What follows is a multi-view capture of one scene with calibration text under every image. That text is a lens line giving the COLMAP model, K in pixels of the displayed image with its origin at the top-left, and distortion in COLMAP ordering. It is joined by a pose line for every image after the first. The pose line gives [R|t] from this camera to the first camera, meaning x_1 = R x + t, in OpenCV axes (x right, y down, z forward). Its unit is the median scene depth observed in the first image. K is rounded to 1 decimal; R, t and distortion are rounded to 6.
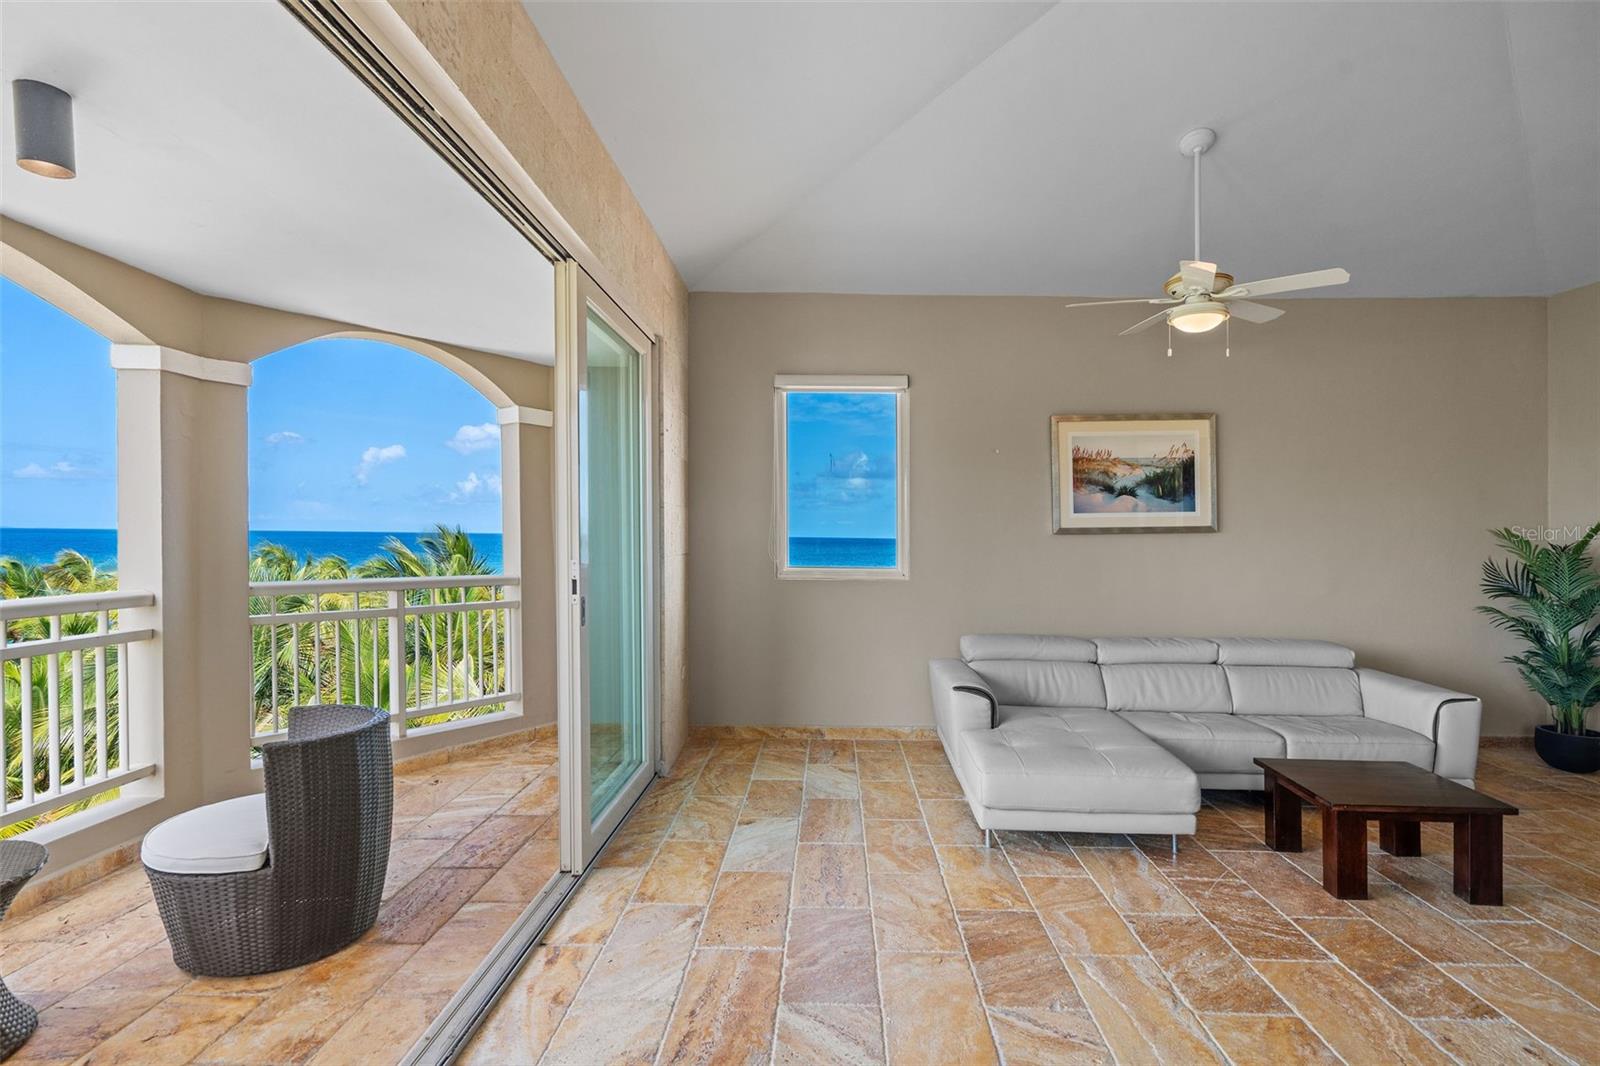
lens RADIAL K [[792.3, 0, 823.8], [0, 792.3, 545.1], [0, 0, 1]] dist [0.003110, 0.000768]
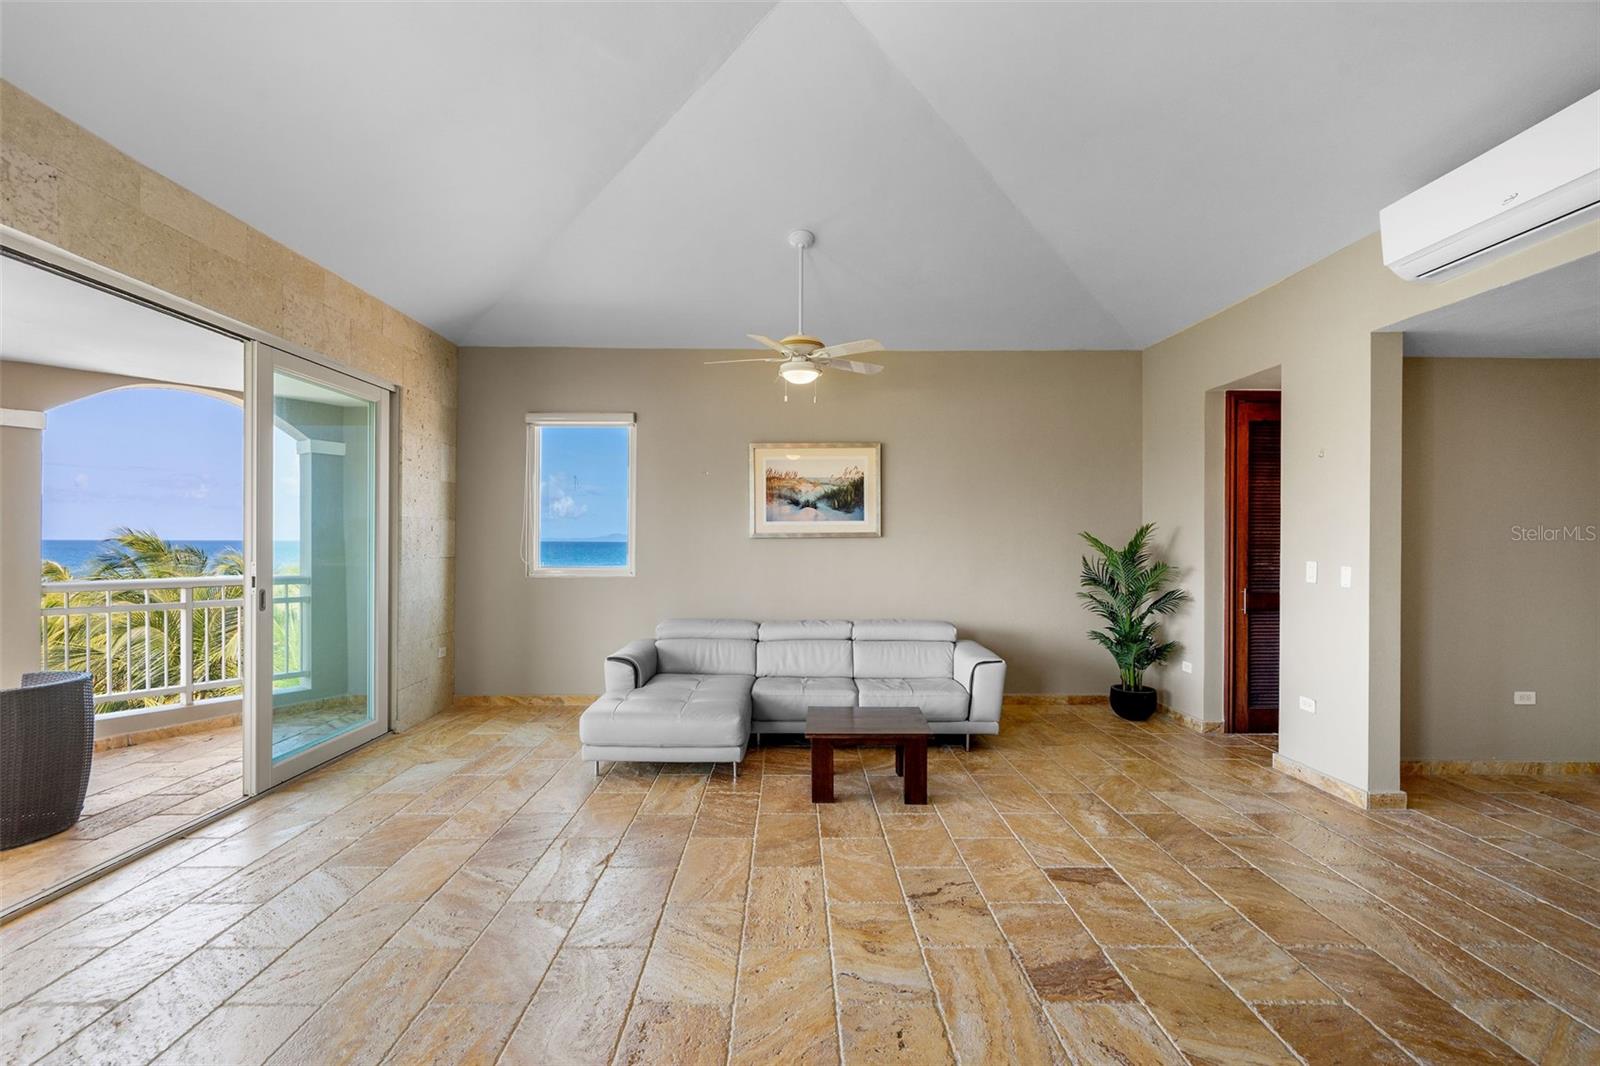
lens RADIAL K [[727.0, 0, 796.8], [0, 727.0, 537.2], [0, 0, 1]] dist [-0.001233, 0.000803]
pose [[0.999475, -0.007400, 0.031546, 0.348951], [0.007888, 0.999851, -0.015374, 0.002033], [-0.031428, 0.015615, 0.999384, -0.160693]]
